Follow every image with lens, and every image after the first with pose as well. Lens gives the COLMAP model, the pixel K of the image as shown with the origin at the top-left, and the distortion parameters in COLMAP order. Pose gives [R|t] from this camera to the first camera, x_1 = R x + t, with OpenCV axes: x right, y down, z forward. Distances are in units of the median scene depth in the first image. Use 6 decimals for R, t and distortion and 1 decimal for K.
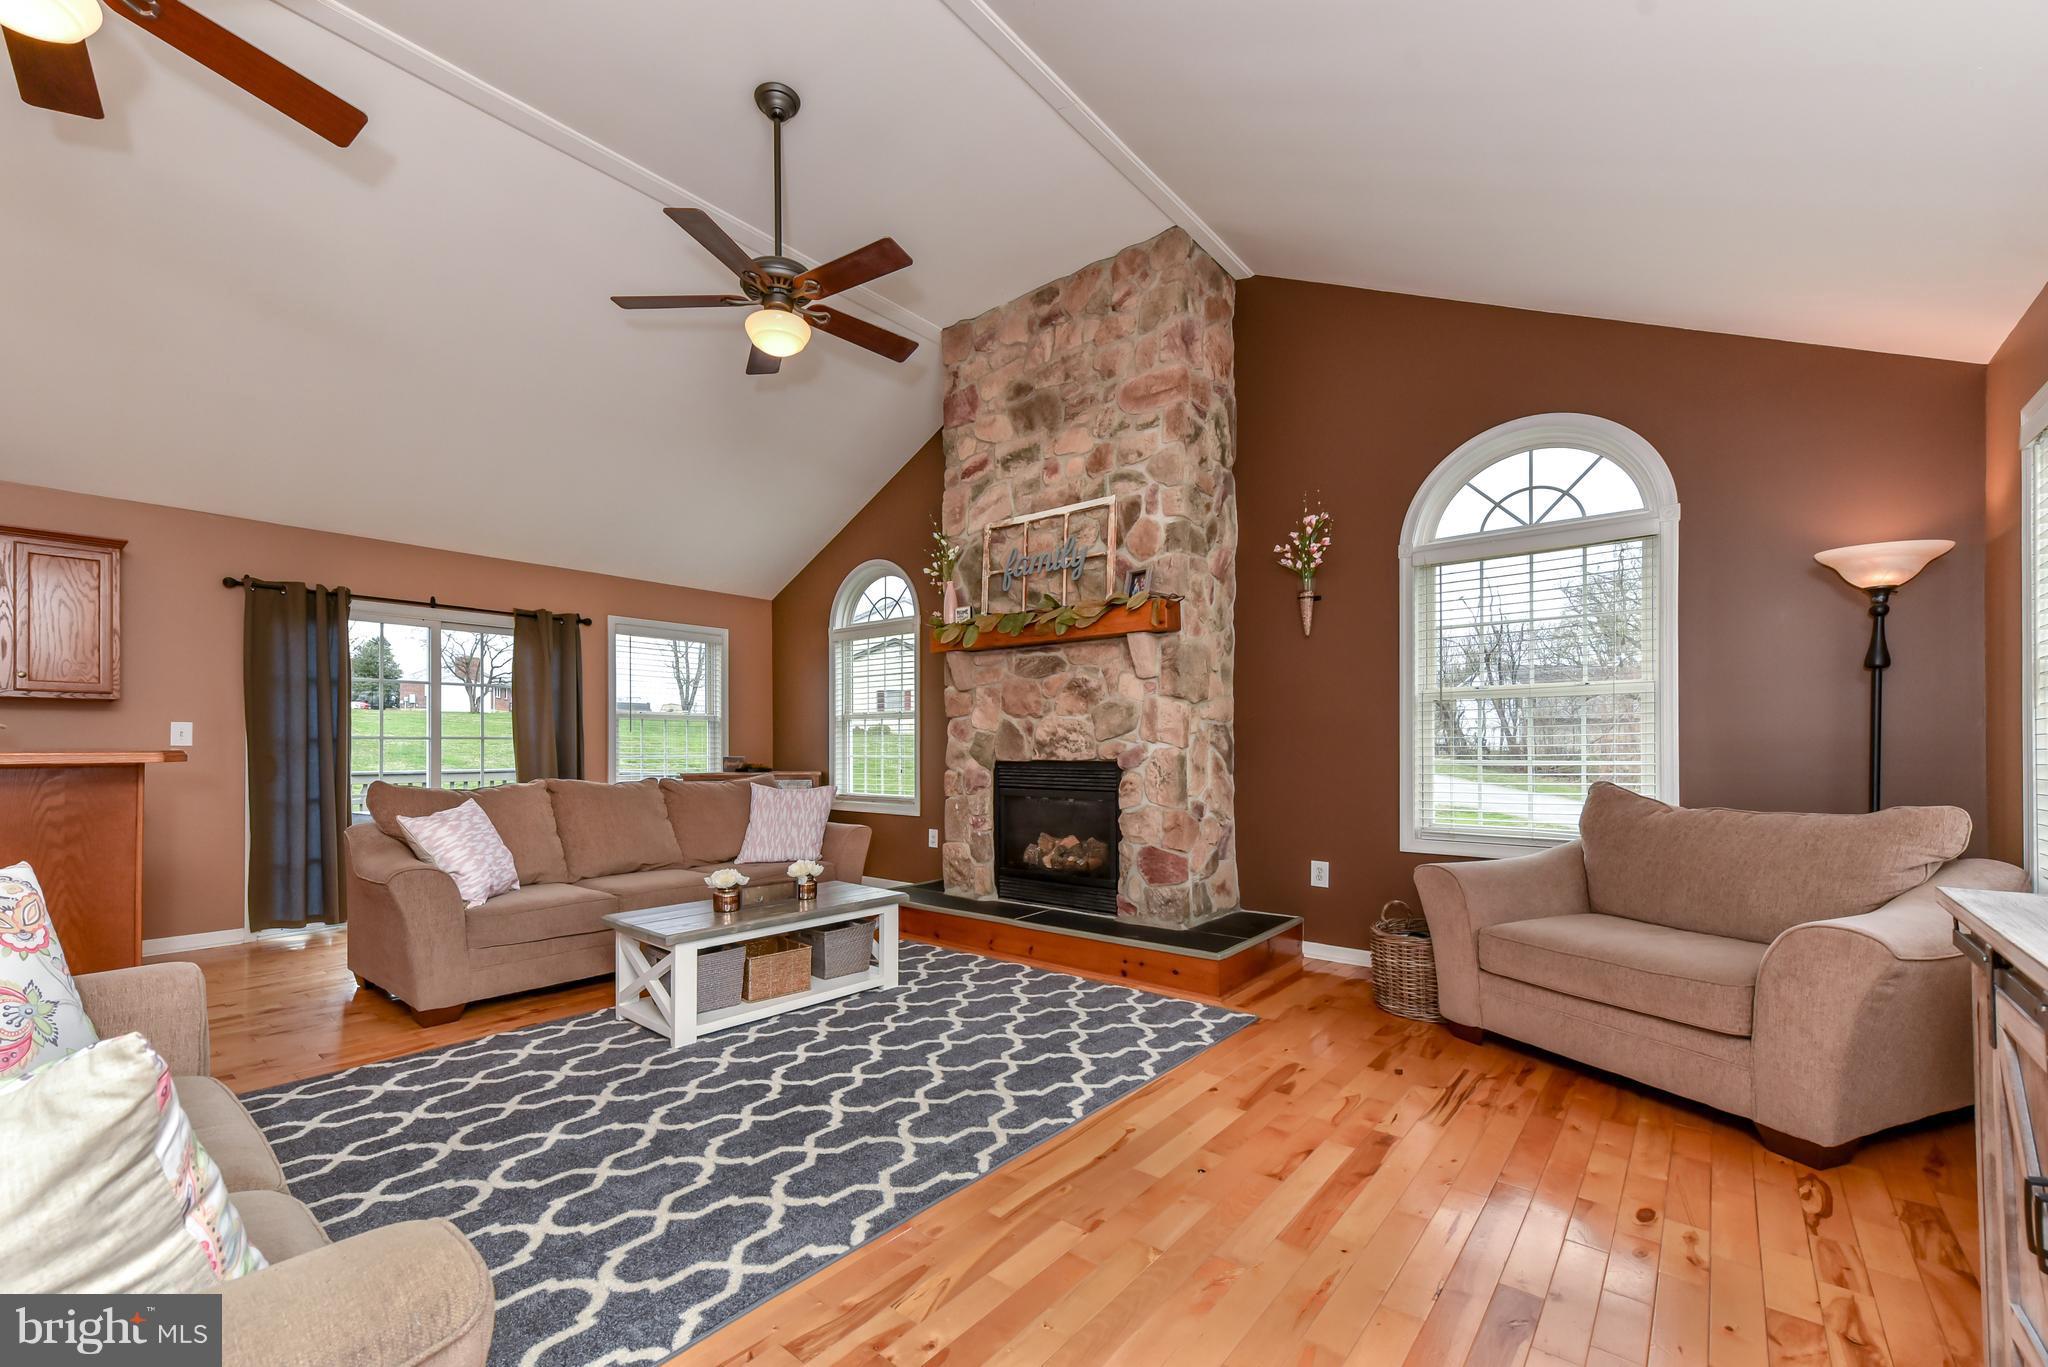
lens RADIAL K [[844.3, 0, 970.2], [0, 844.3, 740.5], [0, 0, 1]] dist [0.001212, 0.000085]
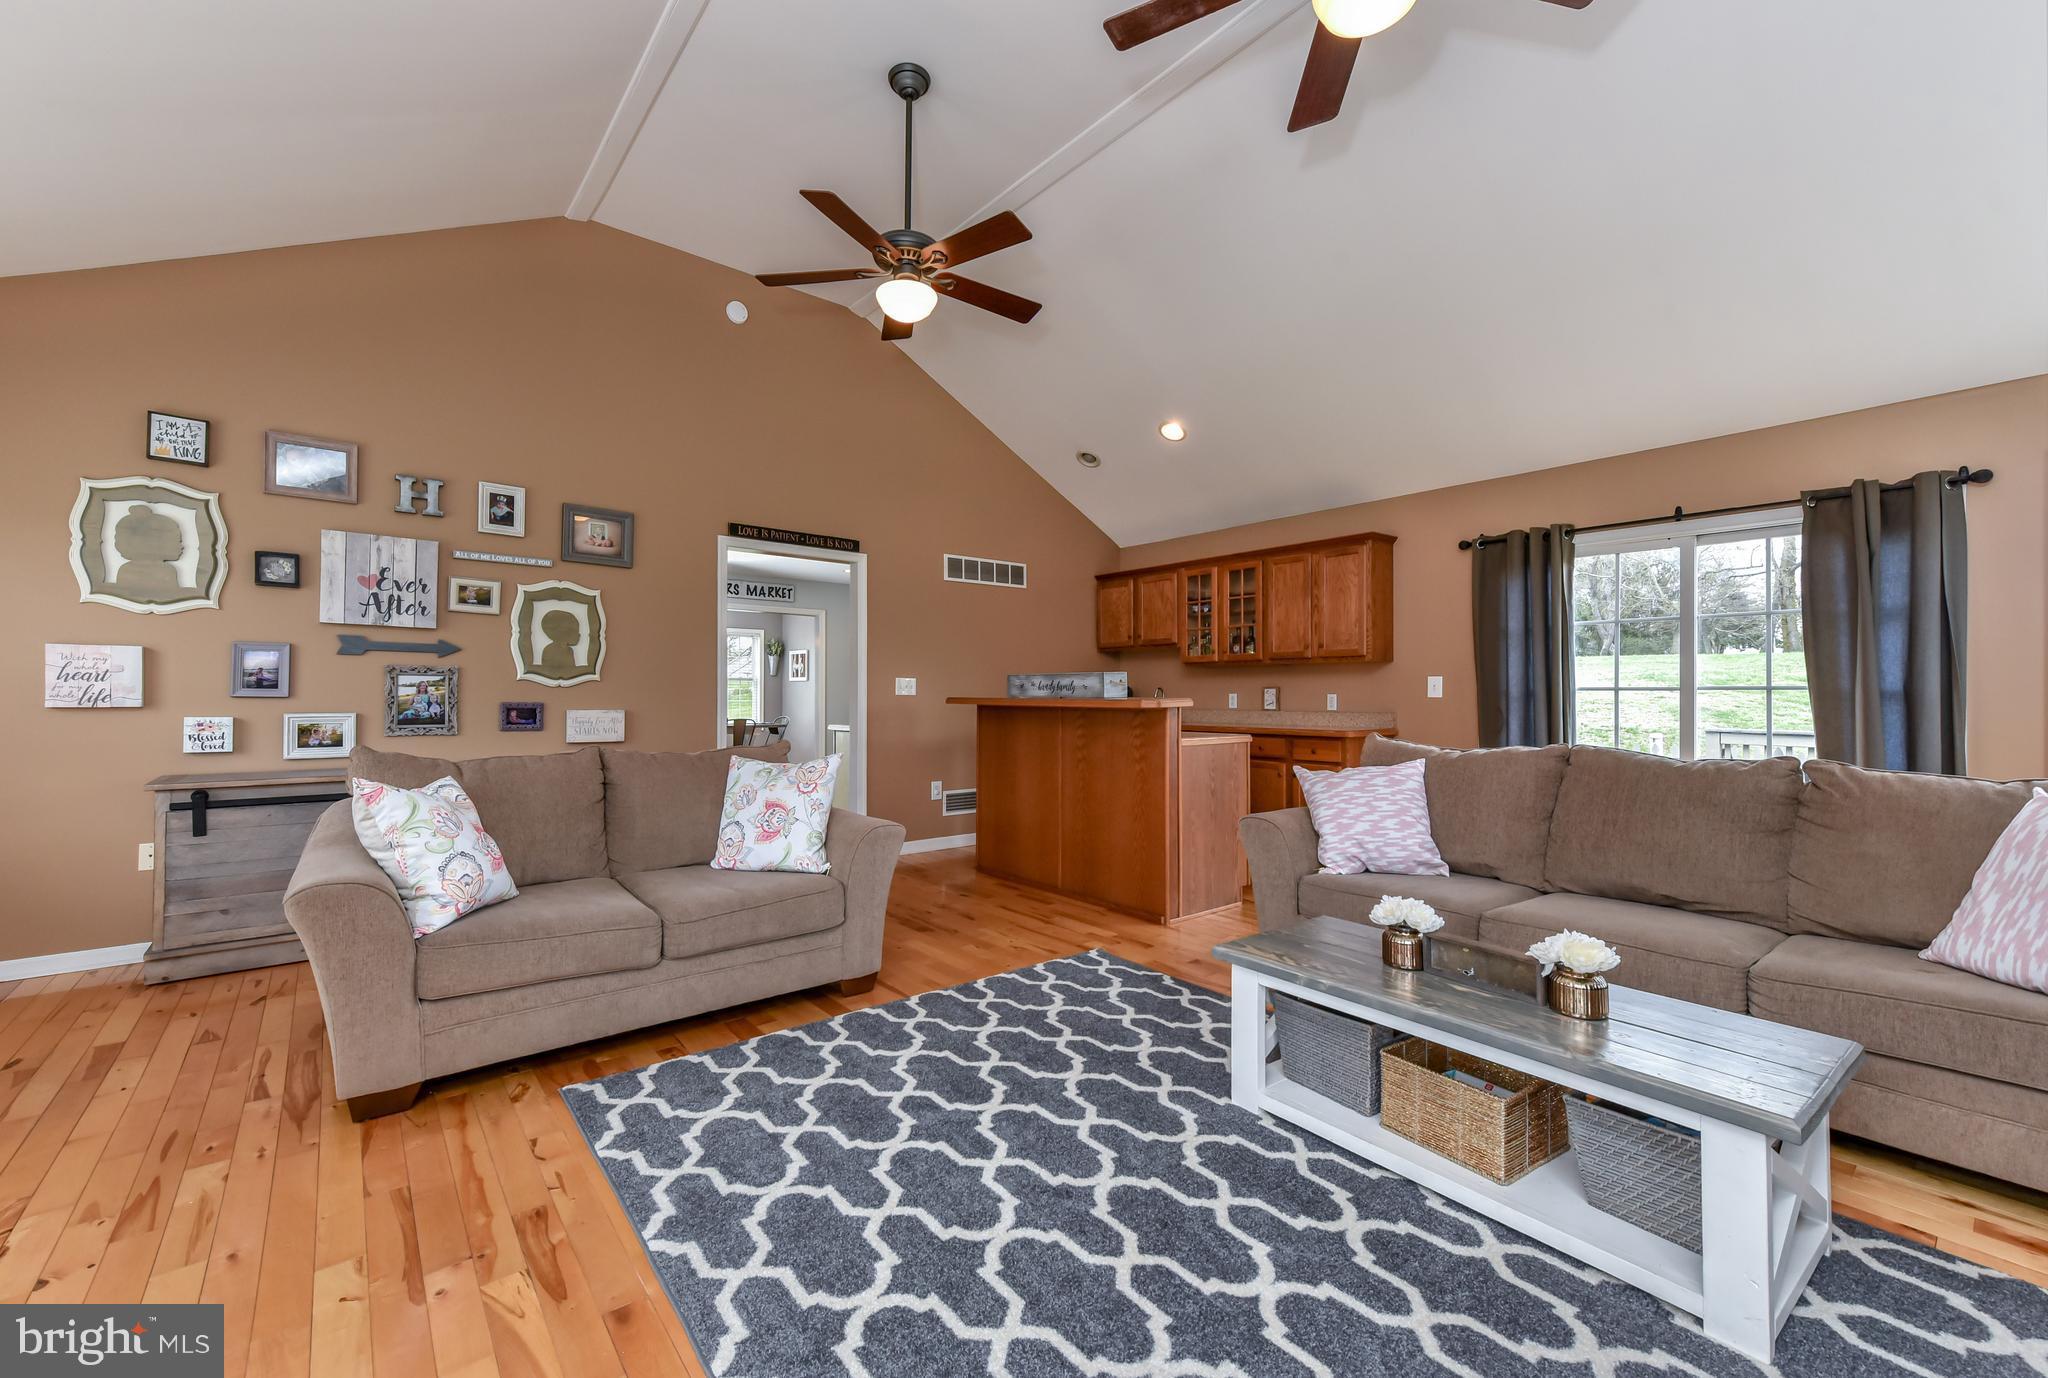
lens RADIAL K [[845.4, 0, 1024.0], [0, 845.4, 689.0], [0, 0, 1]] dist [0.023419, -0.000016]
pose [[-0.170107, -0.007520, -0.985397, 0.277277], [0.001154, 0.999969, -0.007831, 0.003110], [0.985425, -0.002469, -0.170093, 0.616988]]
